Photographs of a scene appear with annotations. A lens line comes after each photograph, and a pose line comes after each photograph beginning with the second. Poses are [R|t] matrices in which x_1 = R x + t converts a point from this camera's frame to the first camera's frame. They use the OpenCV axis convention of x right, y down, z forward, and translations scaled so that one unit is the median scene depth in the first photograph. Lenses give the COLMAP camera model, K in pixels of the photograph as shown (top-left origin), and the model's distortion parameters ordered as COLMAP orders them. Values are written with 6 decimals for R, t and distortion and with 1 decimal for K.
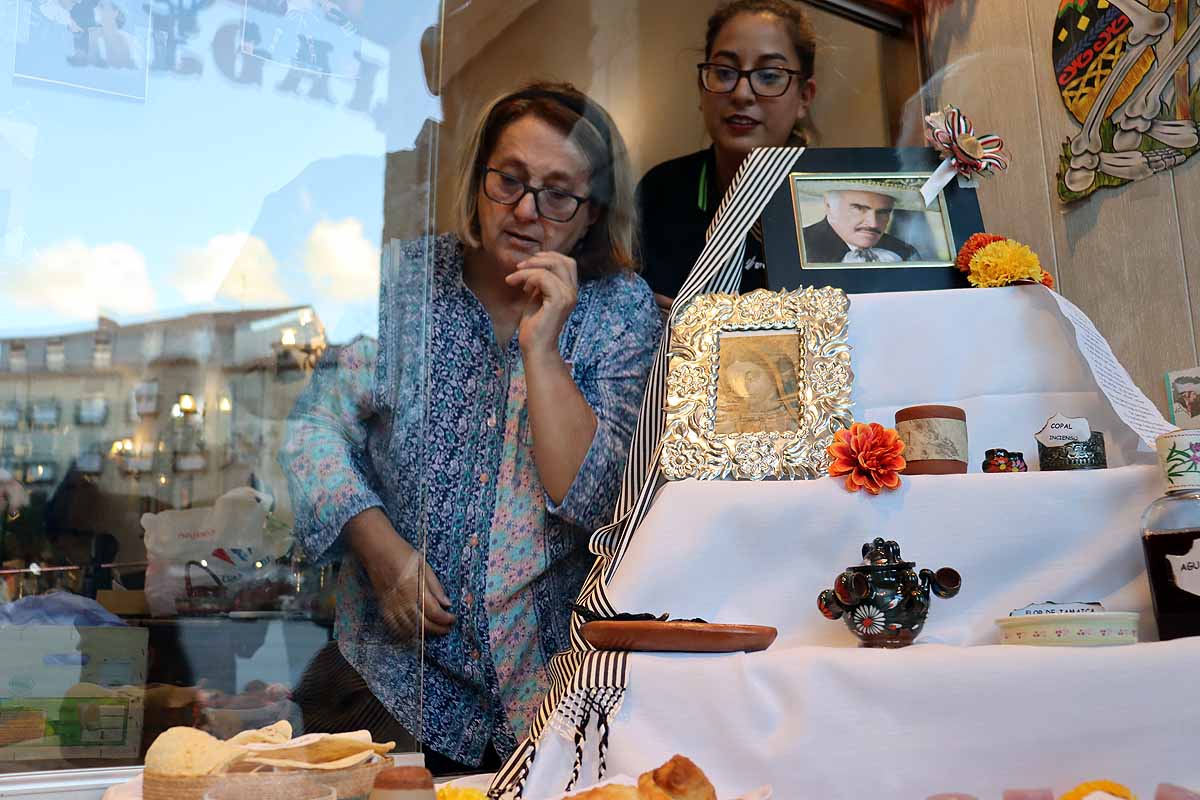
lens RADIAL K [[1096.6, 0, 600.0], [0, 1096.6, 400.0], [0, 0, 1]] dist [-0.148435, 0.175502]
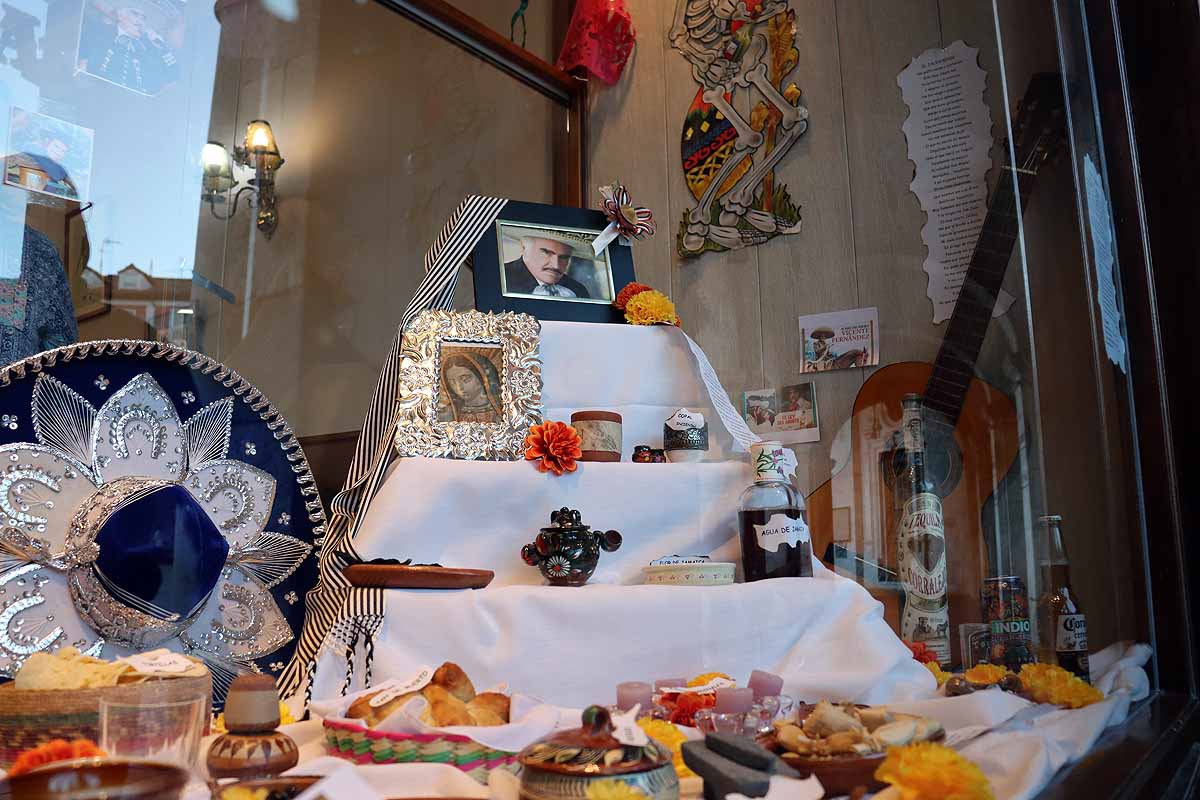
lens RADIAL K [[982.0, 0, 600.0], [0, 982.0, 400.0], [0, 0, 1]] dist [-0.167504, 0.133967]
pose [[0.922885, 0.063109, 0.379870, -0.155519], [-0.075381, 0.997001, 0.017501, -0.028687], [-0.377627, -0.044787, 0.924874, -0.137097]]
